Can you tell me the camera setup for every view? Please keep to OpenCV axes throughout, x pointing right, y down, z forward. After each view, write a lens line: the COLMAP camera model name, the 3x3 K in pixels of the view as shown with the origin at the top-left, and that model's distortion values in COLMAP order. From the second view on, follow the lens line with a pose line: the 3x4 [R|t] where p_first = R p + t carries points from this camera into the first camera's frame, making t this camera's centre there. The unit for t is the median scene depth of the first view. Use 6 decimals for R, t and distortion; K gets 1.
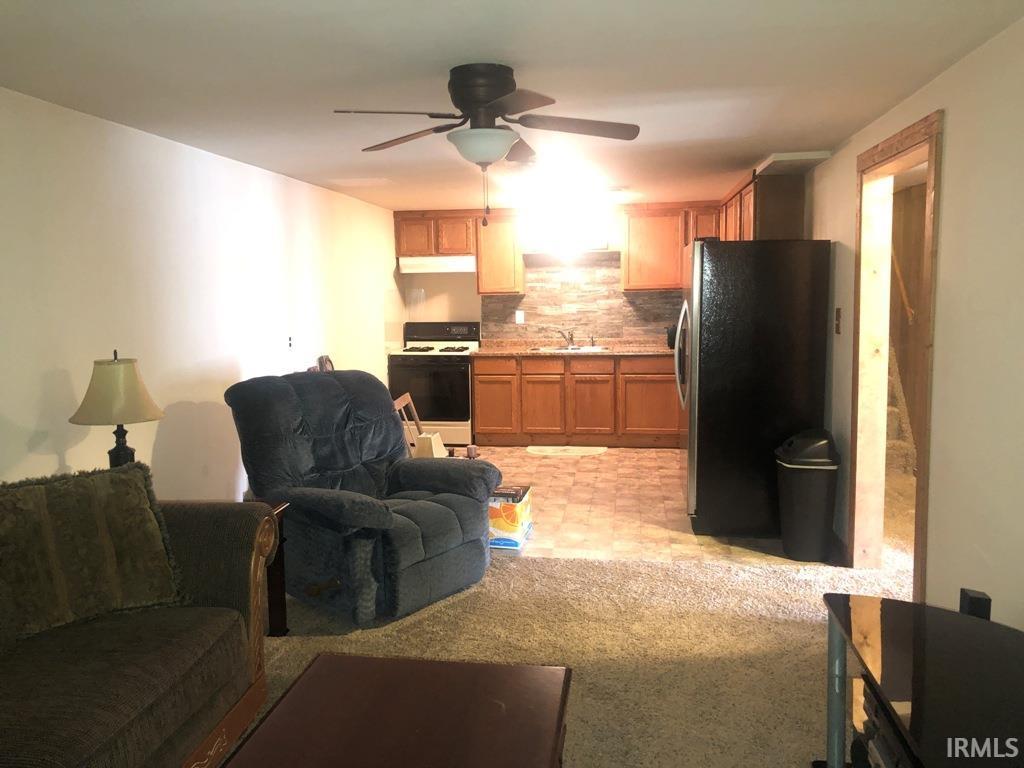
lens RADIAL K [[840.4, 0, 512.0], [0, 840.4, 384.0], [0, 0, 1]] dist [0.079705, -0.102536]
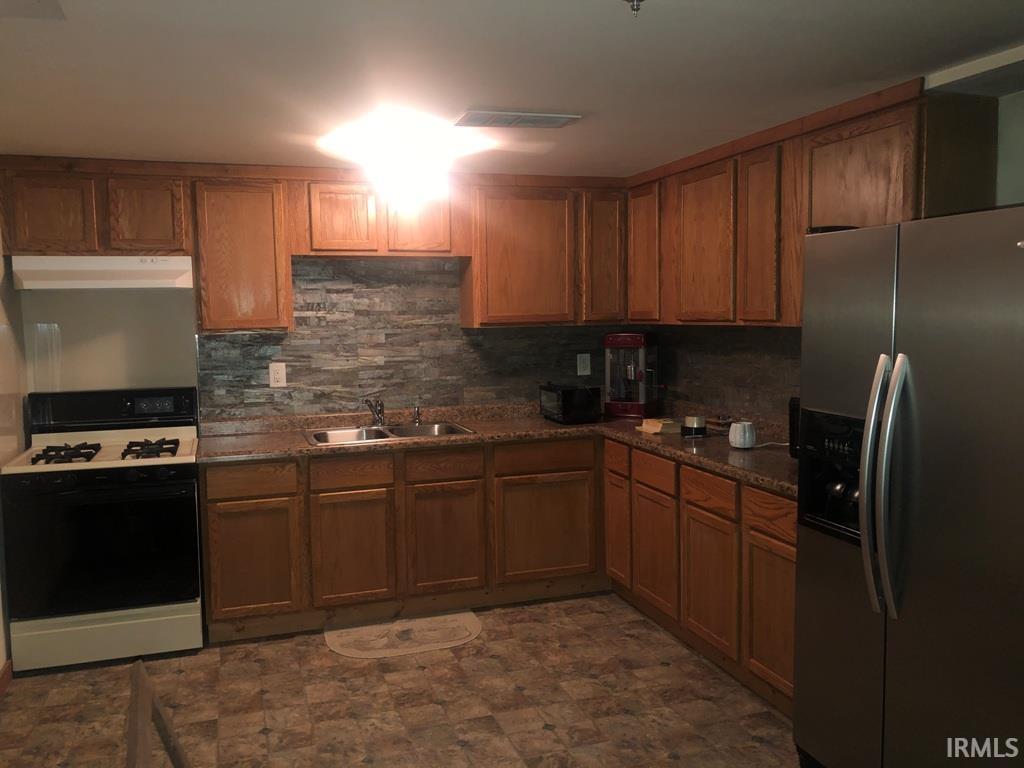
lens RADIAL K [[825.1, 0, 512.2], [0, 825.1, 370.0], [0, 0, 1]] dist [0.002644, -0.002118]
pose [[0.891489, -0.029447, 0.452085, -0.096372], [0.052330, 0.997899, -0.038192, -0.056463], [-0.450010, 0.057705, 0.891157, 0.481558]]
